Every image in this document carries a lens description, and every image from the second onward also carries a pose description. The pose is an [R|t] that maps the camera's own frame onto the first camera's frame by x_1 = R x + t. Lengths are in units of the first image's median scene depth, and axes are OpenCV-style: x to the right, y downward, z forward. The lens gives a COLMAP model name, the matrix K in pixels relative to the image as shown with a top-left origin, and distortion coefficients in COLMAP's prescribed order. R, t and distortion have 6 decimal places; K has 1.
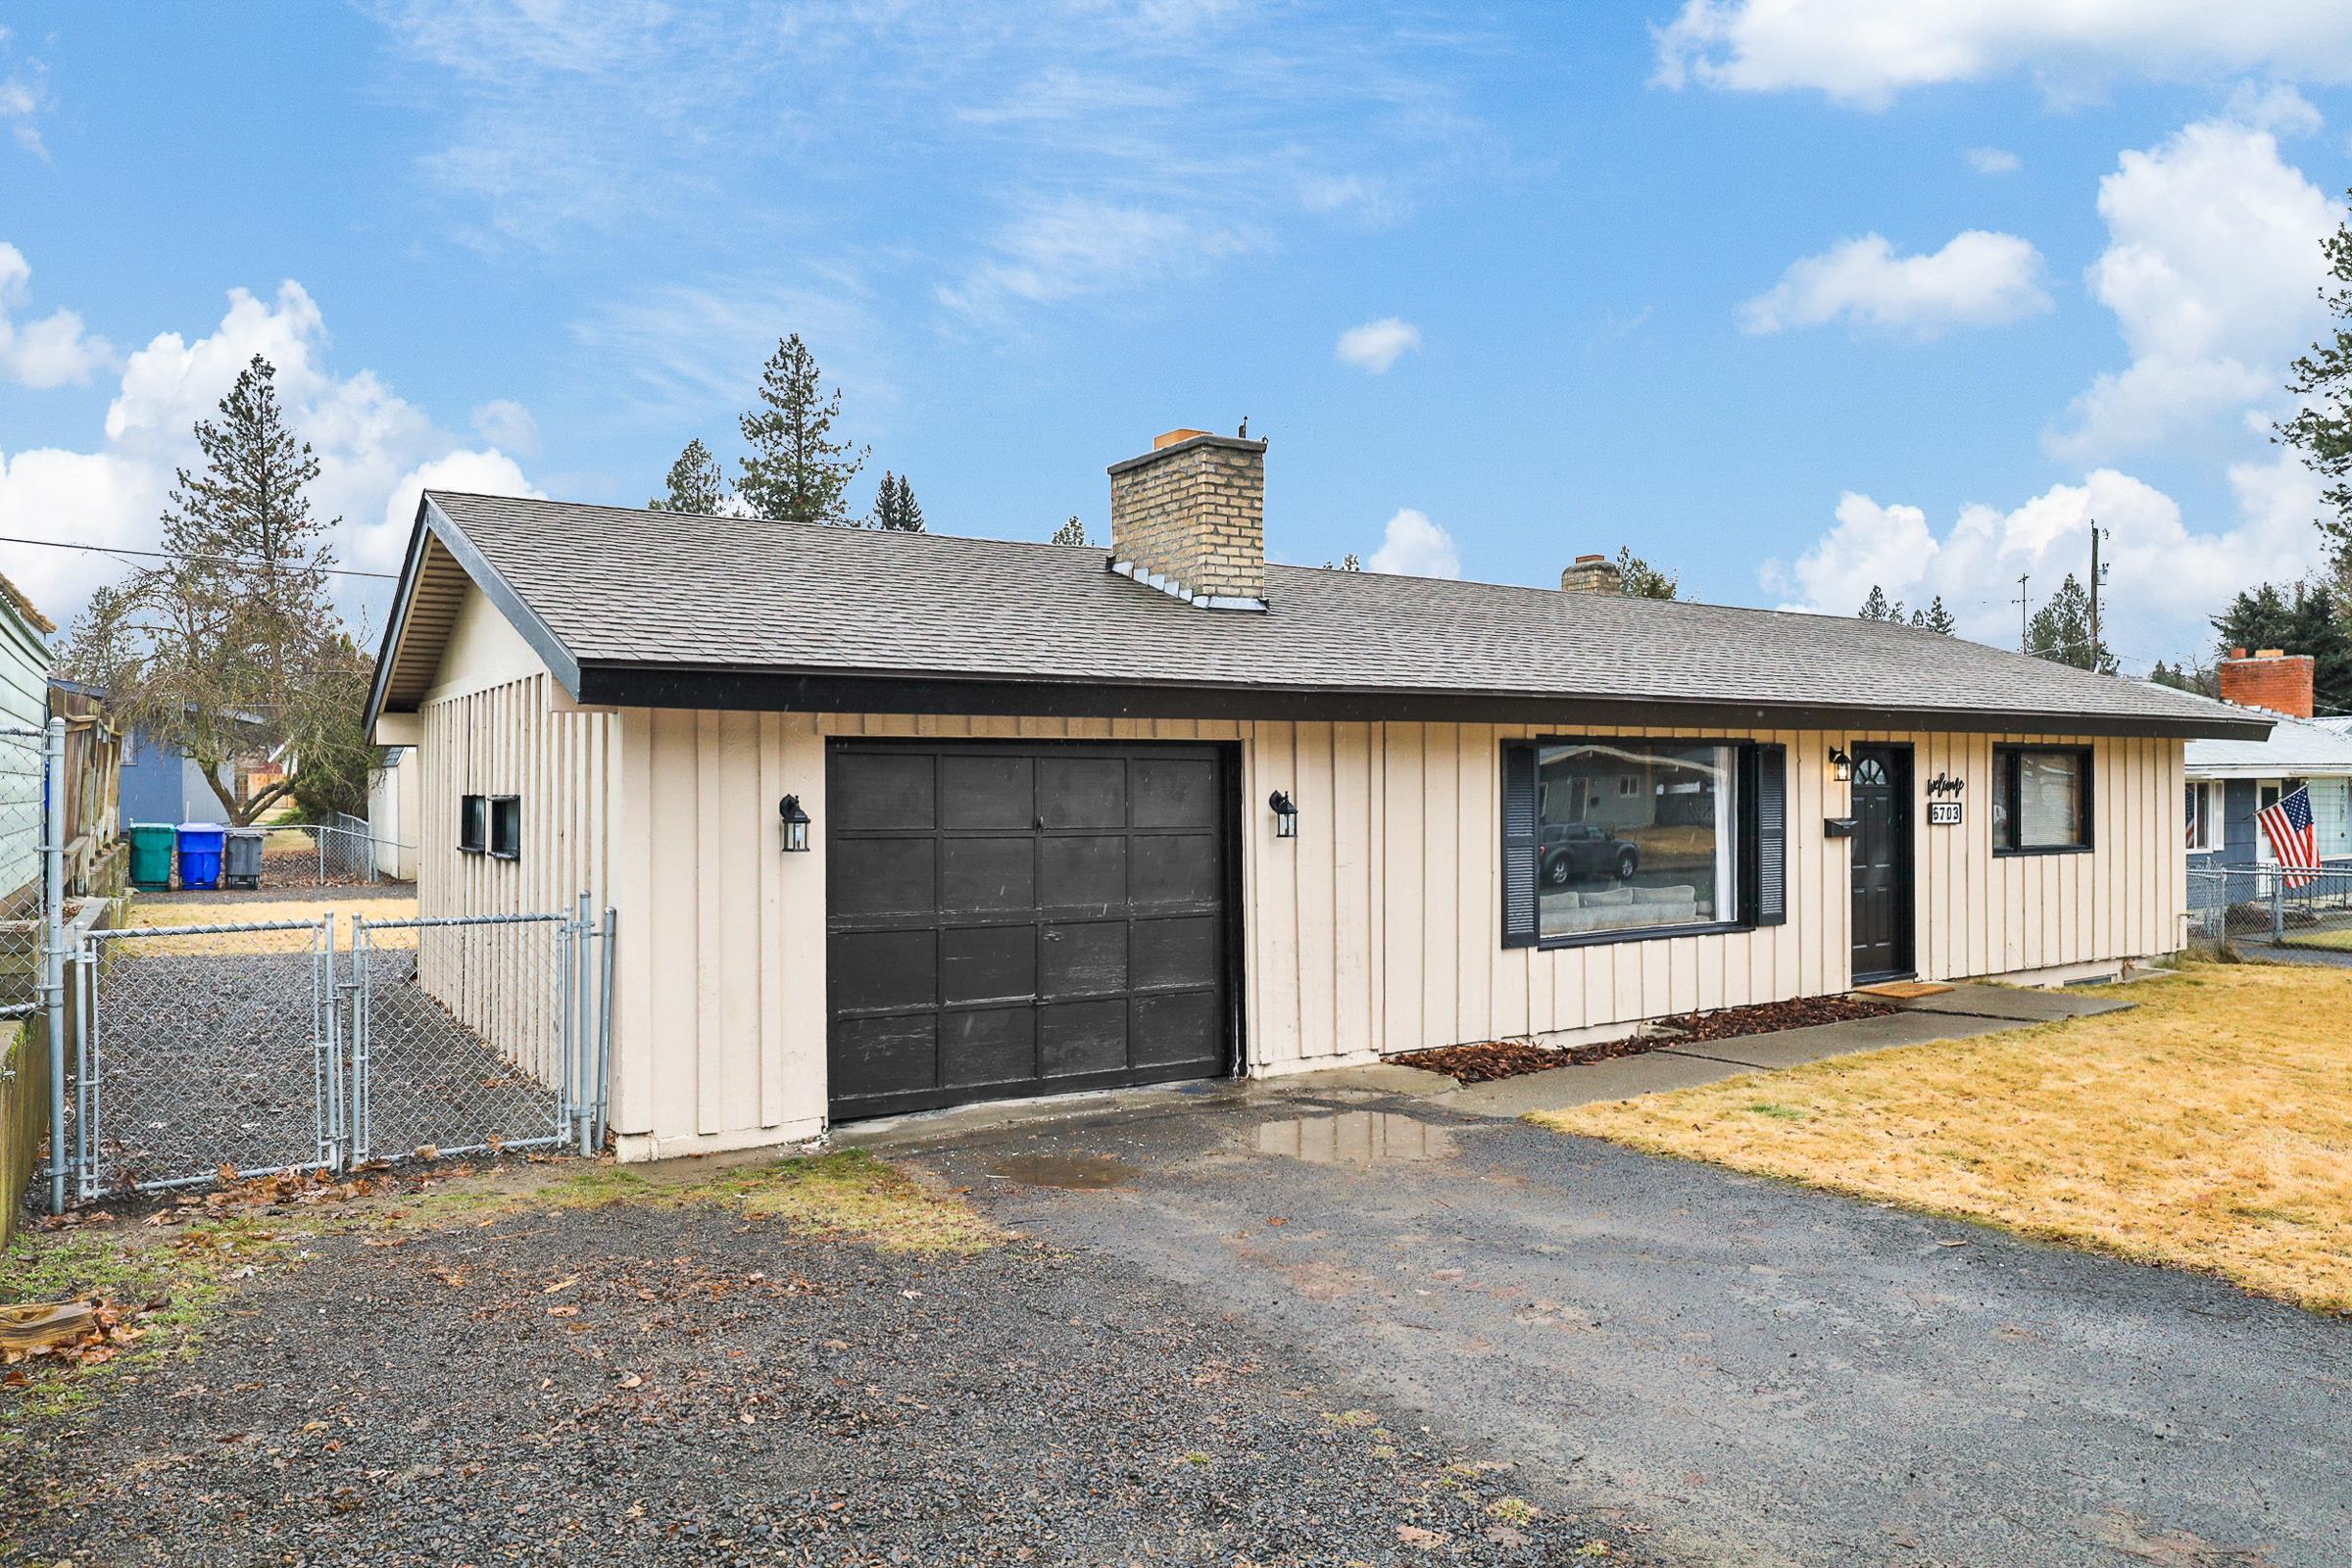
lens RADIAL K [[1595.3, 0, 1176.0], [0, 1595.3, 784.0], [0, 0, 1]] dist [0.000040, 0.000517]
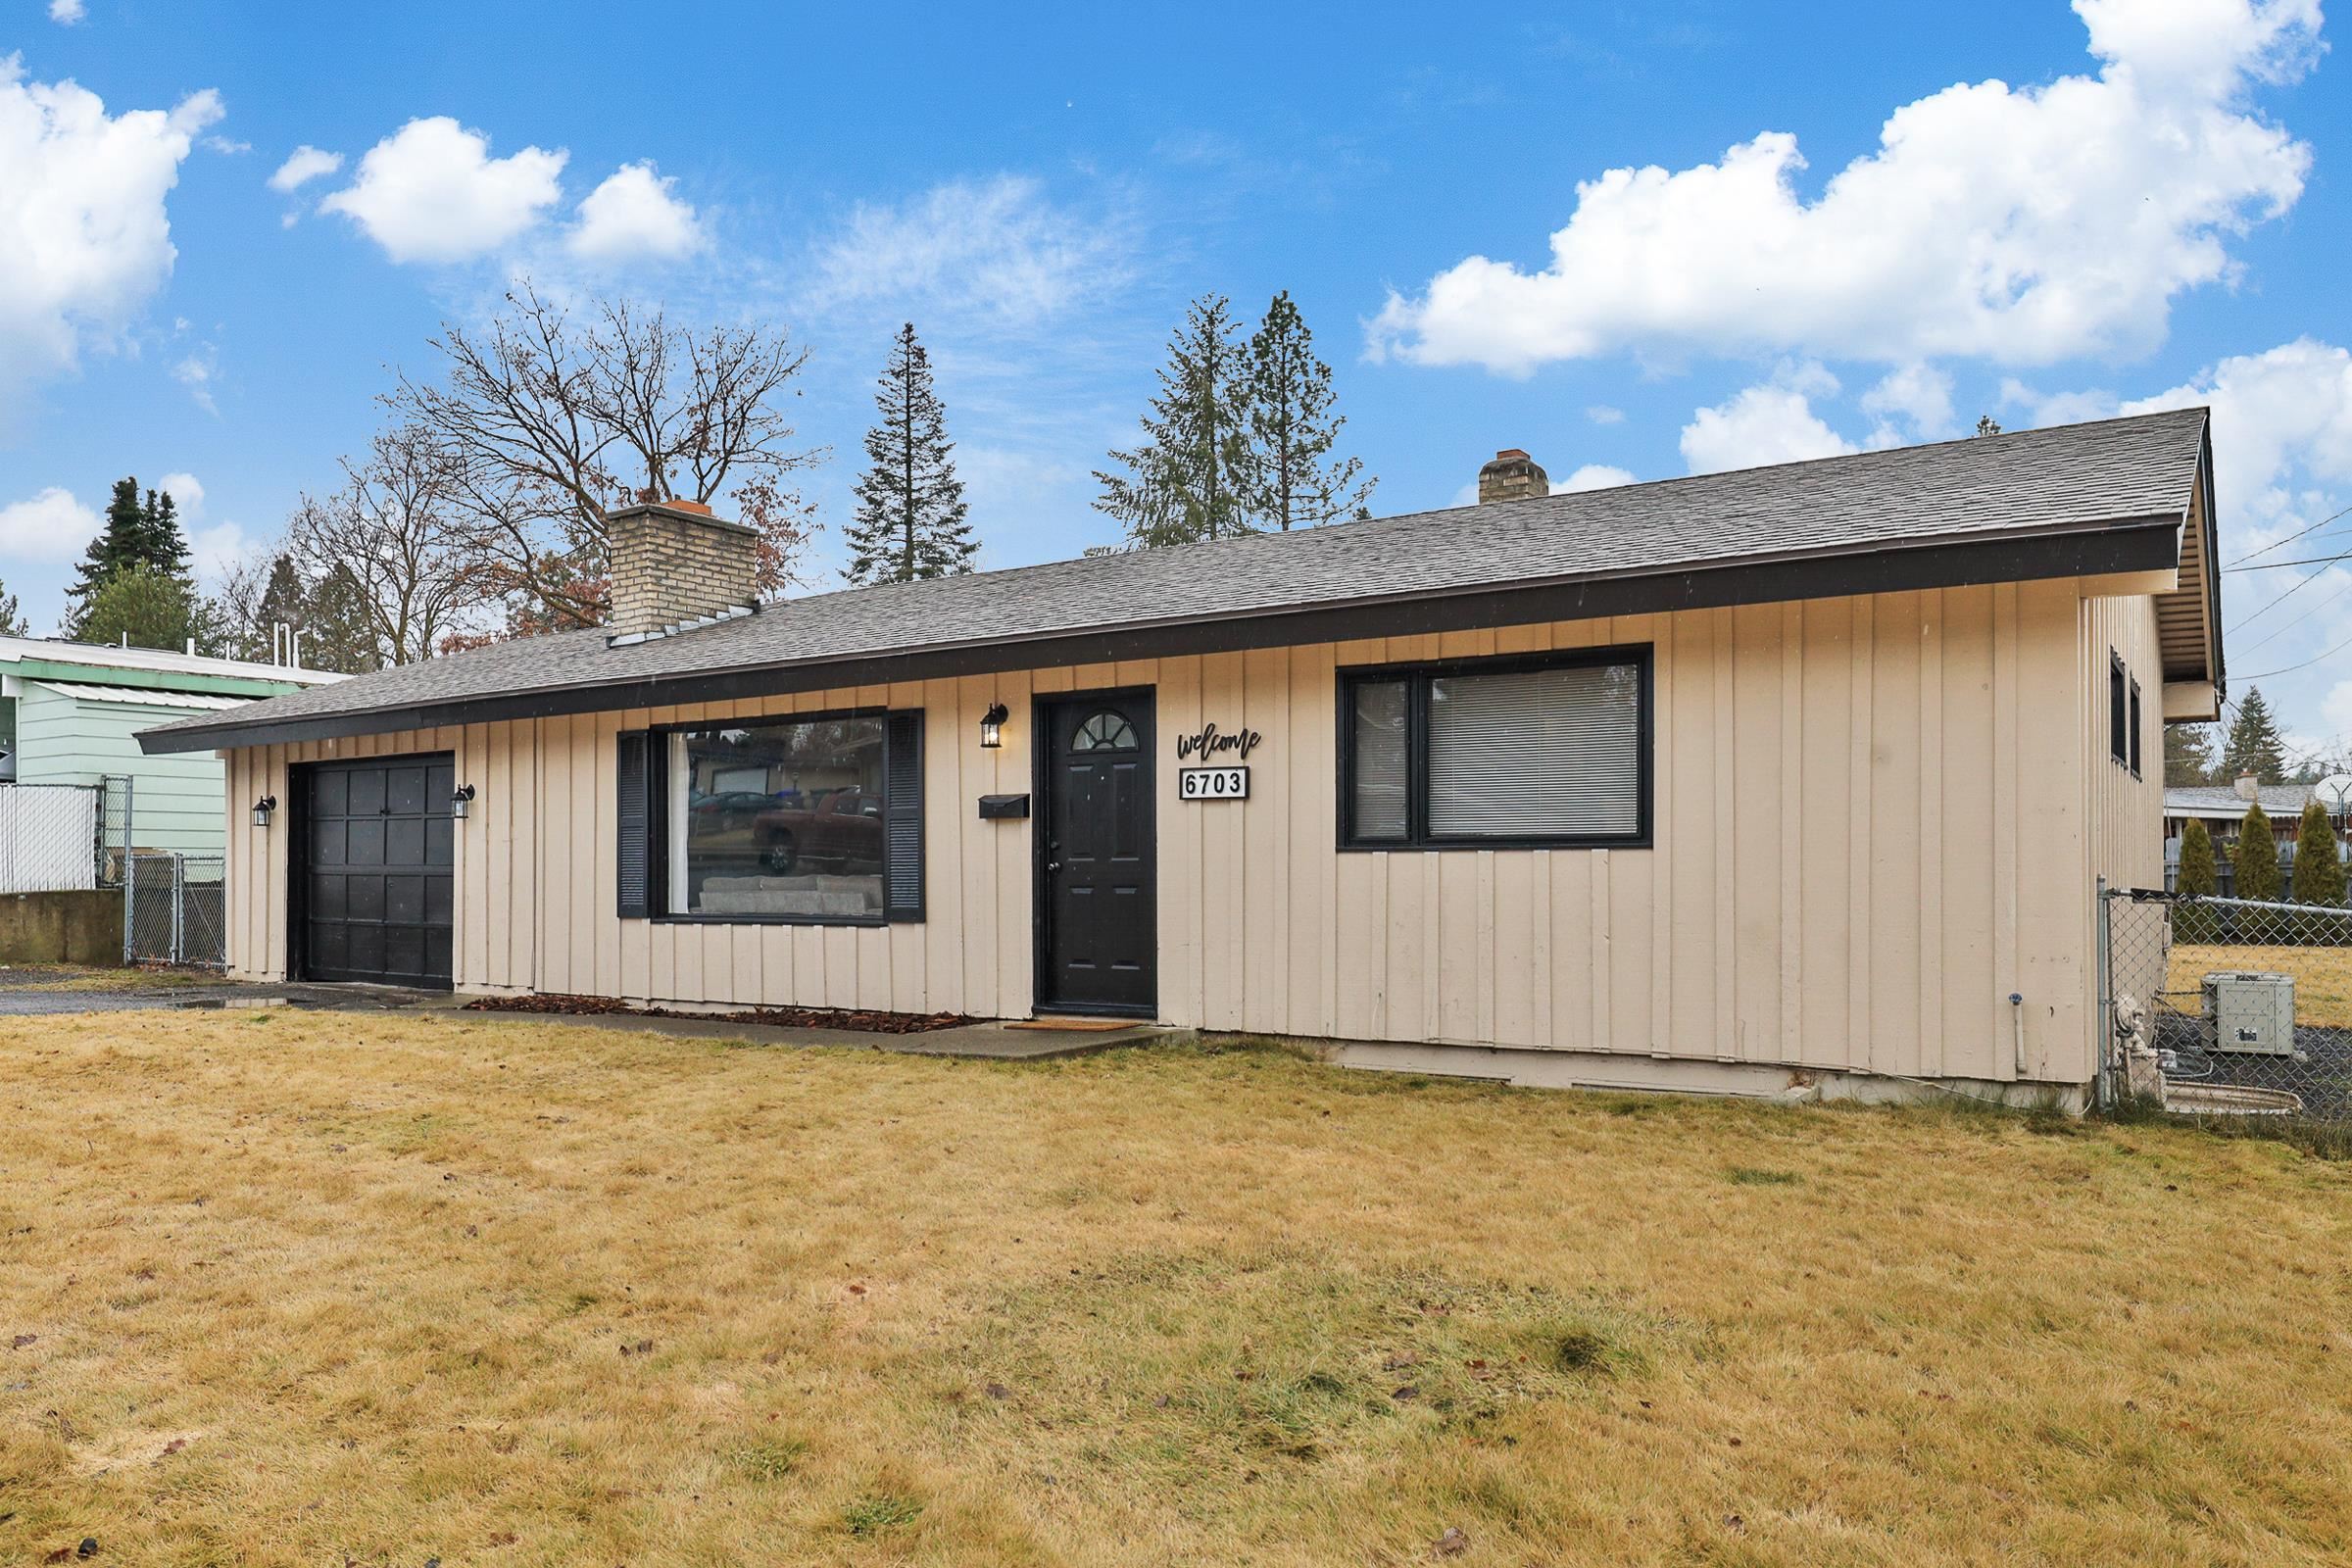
lens RADIAL K [[1615.0, 0, 1175.3], [0, 1615.0, 859.1], [0, 0, 1]] dist [0.002850, -0.000281]
pose [[0.391879, -0.001926, -0.920015, 1.192242], [0.004927, 0.999988, 0.000005, 0.054112], [0.920004, -0.004535, 0.391884, 0.774090]]
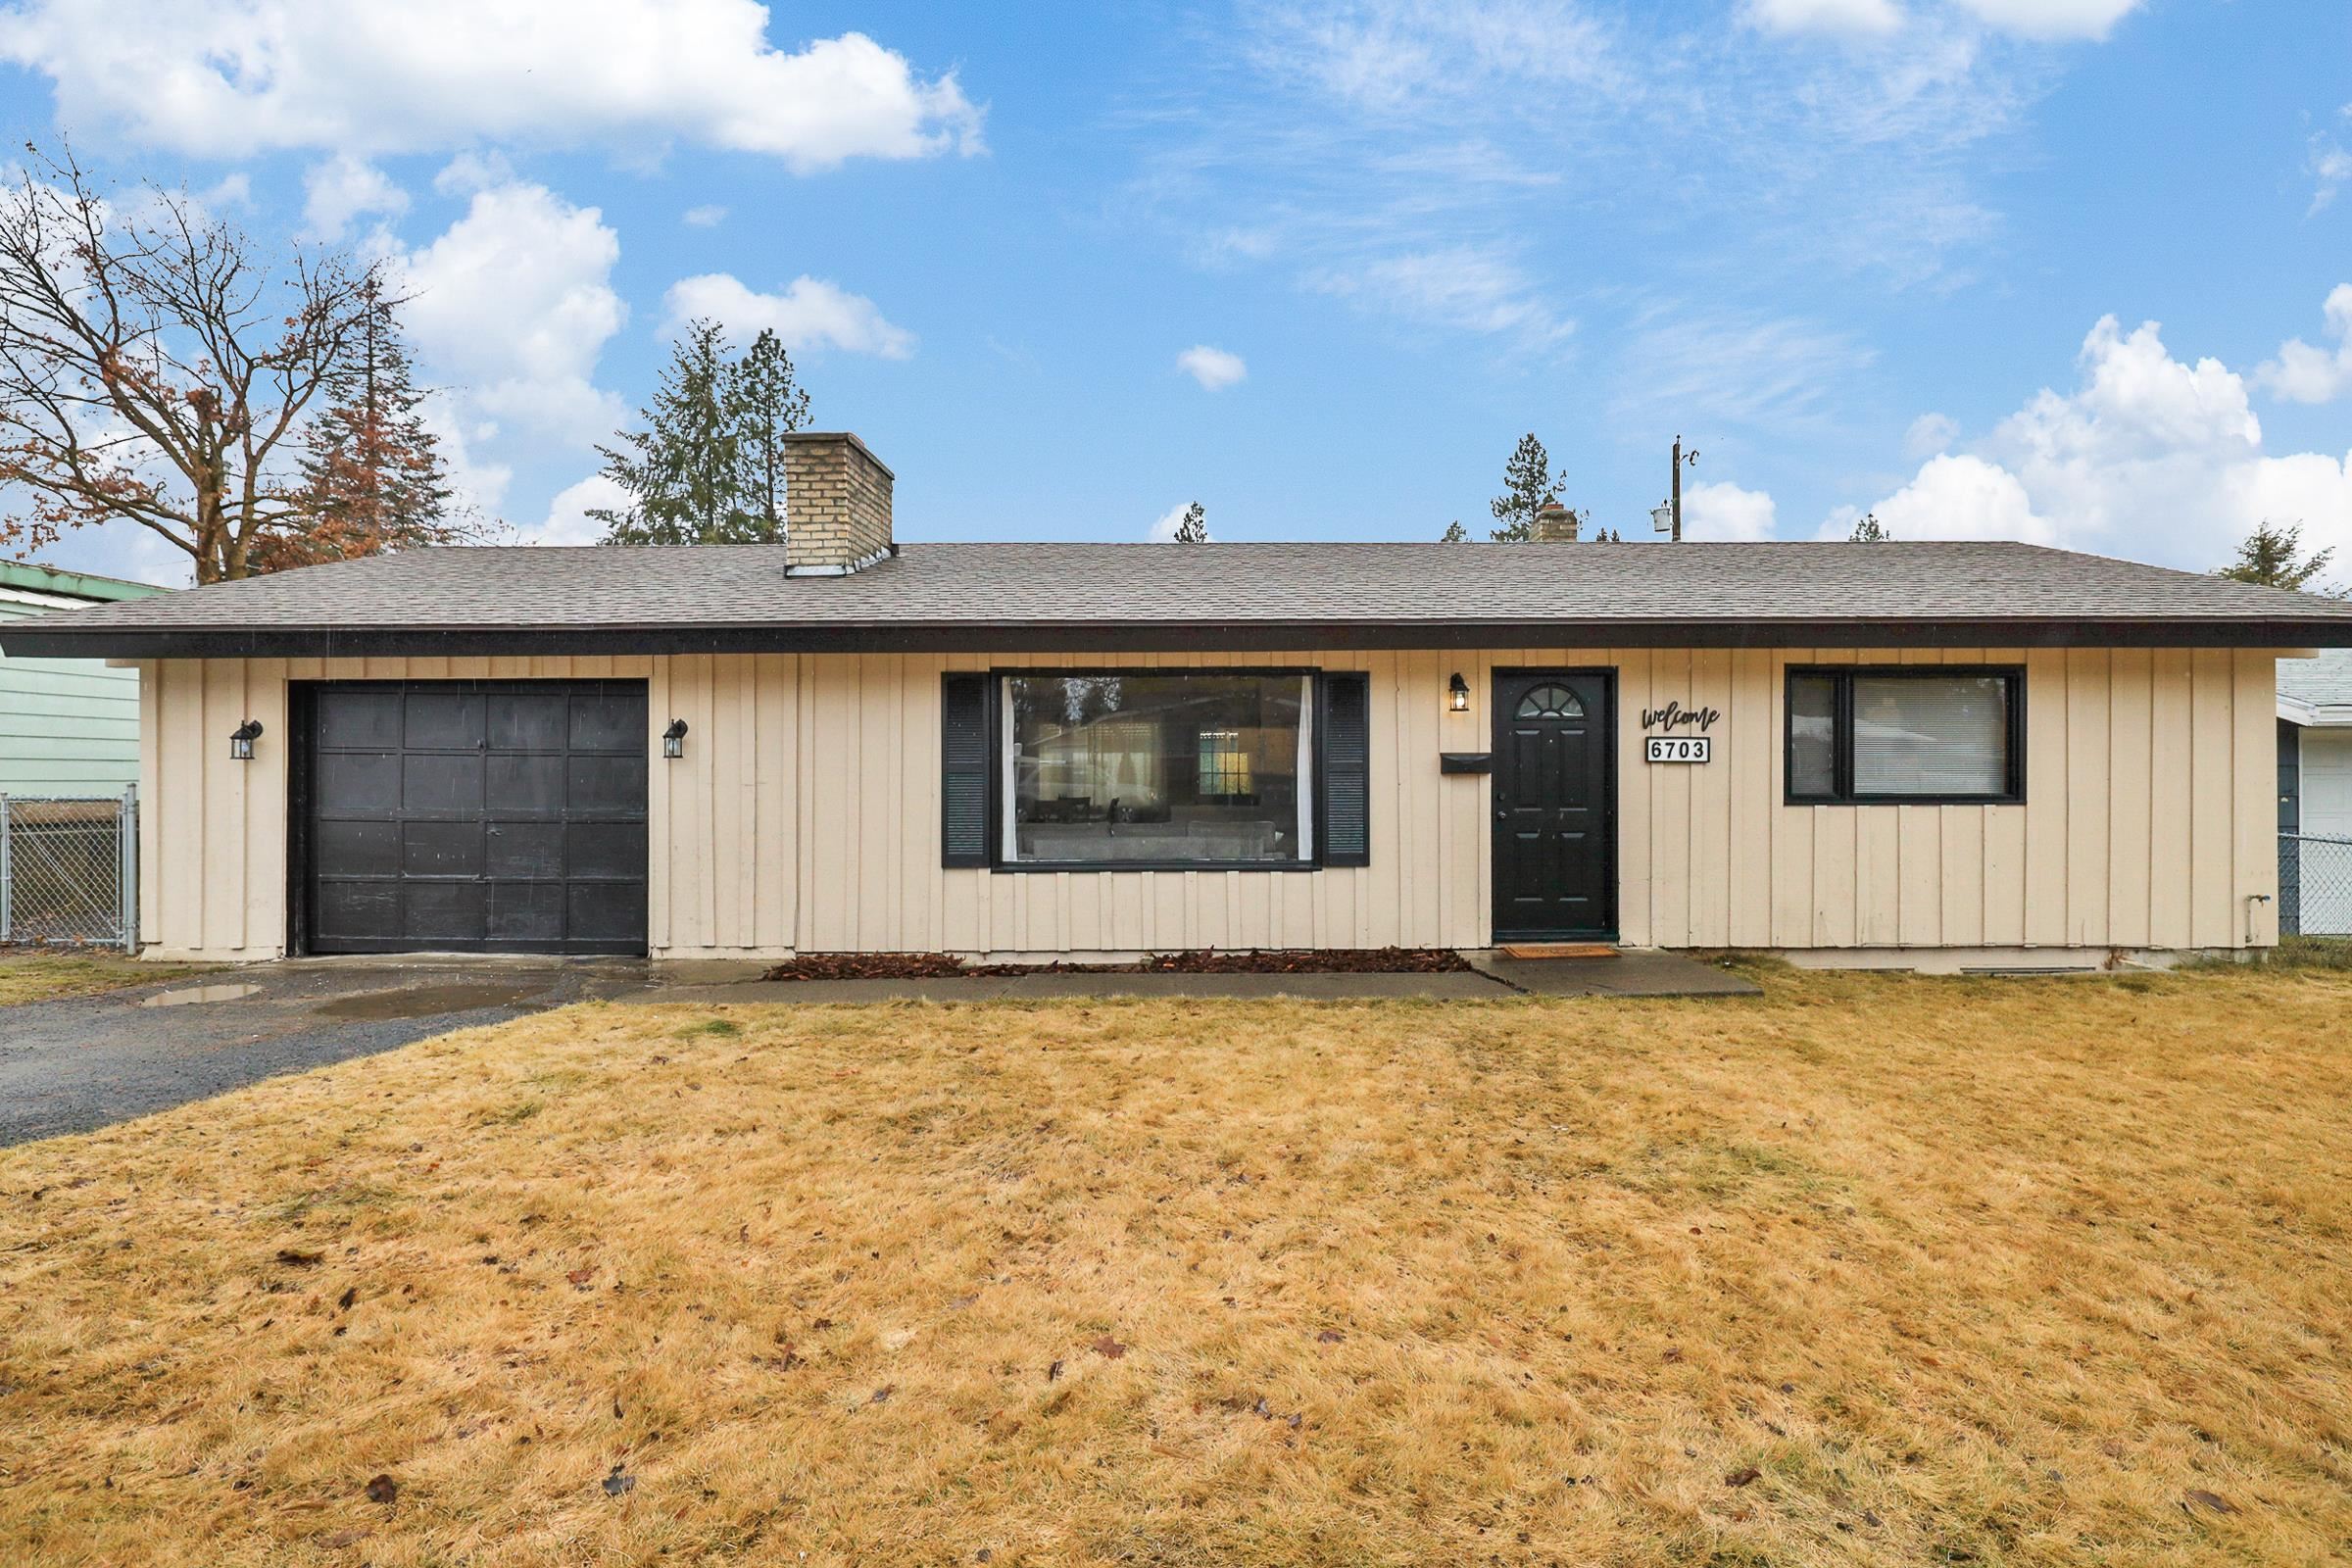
lens RADIAL K [[1101.6, 0, 1115.7], [0, 1101.6, 776.5], [0, 0, 1]] dist [-0.000975, -0.000594]
pose [[0.833530, 0.007578, -0.552422, 0.600474], [-0.001289, 0.999930, 0.011771, 0.027877], [0.552472, -0.009099, 0.833482, 0.378672]]
